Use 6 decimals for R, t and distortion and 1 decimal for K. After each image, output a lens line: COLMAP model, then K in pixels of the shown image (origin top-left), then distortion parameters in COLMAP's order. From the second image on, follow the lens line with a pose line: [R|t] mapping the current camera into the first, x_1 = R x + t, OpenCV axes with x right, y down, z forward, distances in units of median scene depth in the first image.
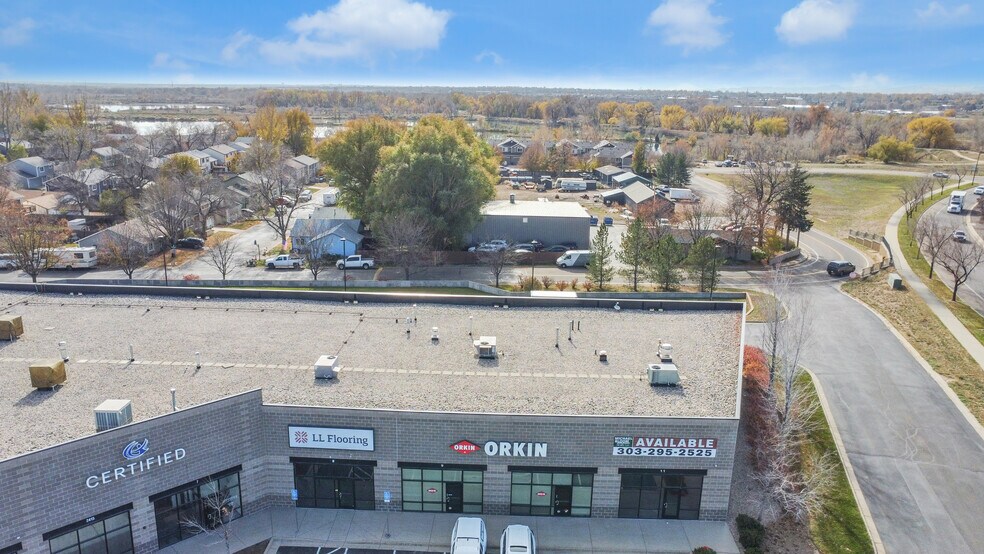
lens RADIAL K [[721.2, 0, 487.3], [0, 721.2, 286.2], [0, 0, 1]] dist [-0.098957, 0.108814]
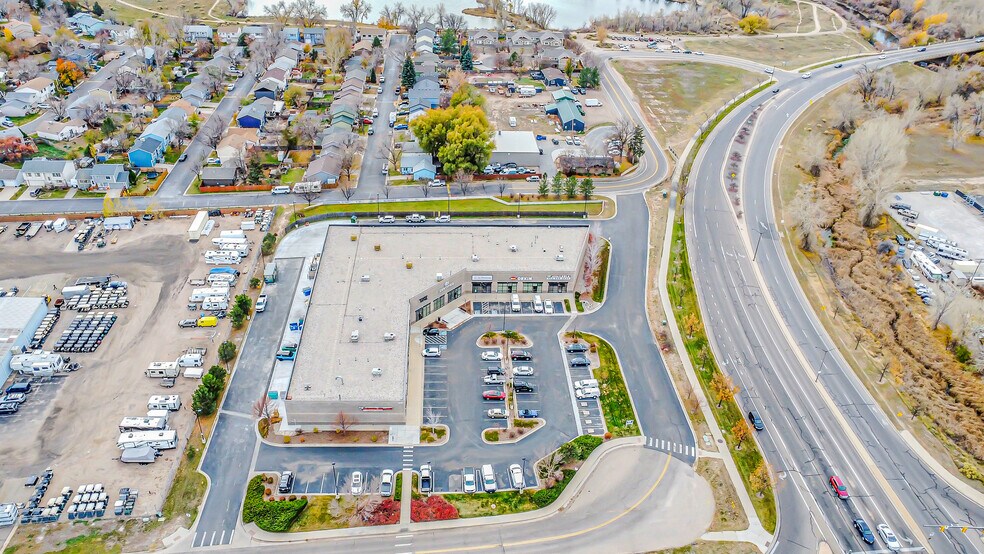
lens RADIAL K [[750.7, 0, 493.1], [0, 750.7, 283.2], [0, 0, 1]] dist [-0.102469, 0.115331]
pose [[0.996443, -0.024048, 0.080764, -0.519947], [-0.000971, 0.955078, 0.296354, -1.095105], [-0.084262, -0.295378, 0.951657, -3.325320]]
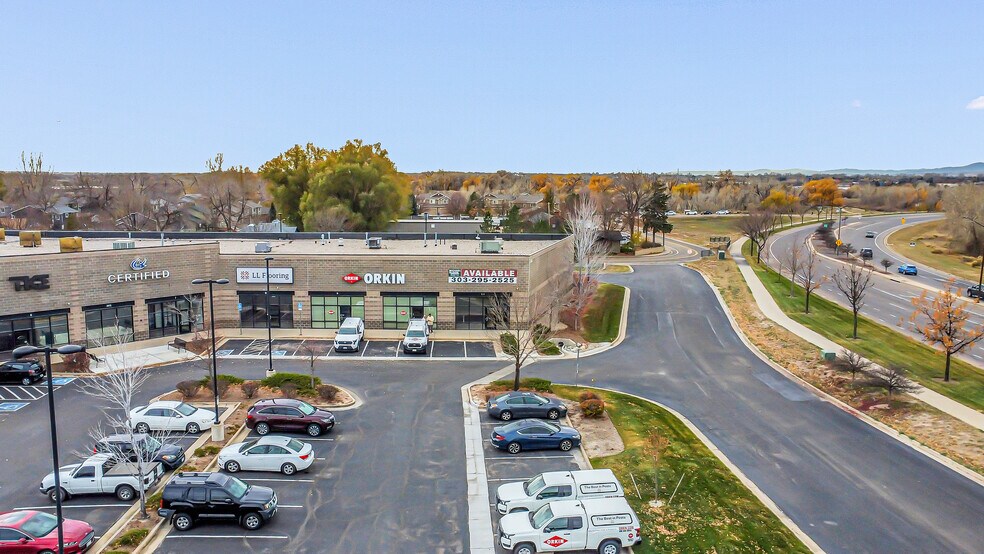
lens RADIAL K [[750.7, 0, 470.7], [0, 750.7, 273.0], [0, 0, 1]] dist [-0.102469, 0.115331]
pose [[0.998482, -0.008394, 0.054433, 0.133075], [0.015779, 0.990486, -0.136705, 0.431479], [-0.052768, 0.137356, 0.989115, -0.590059]]
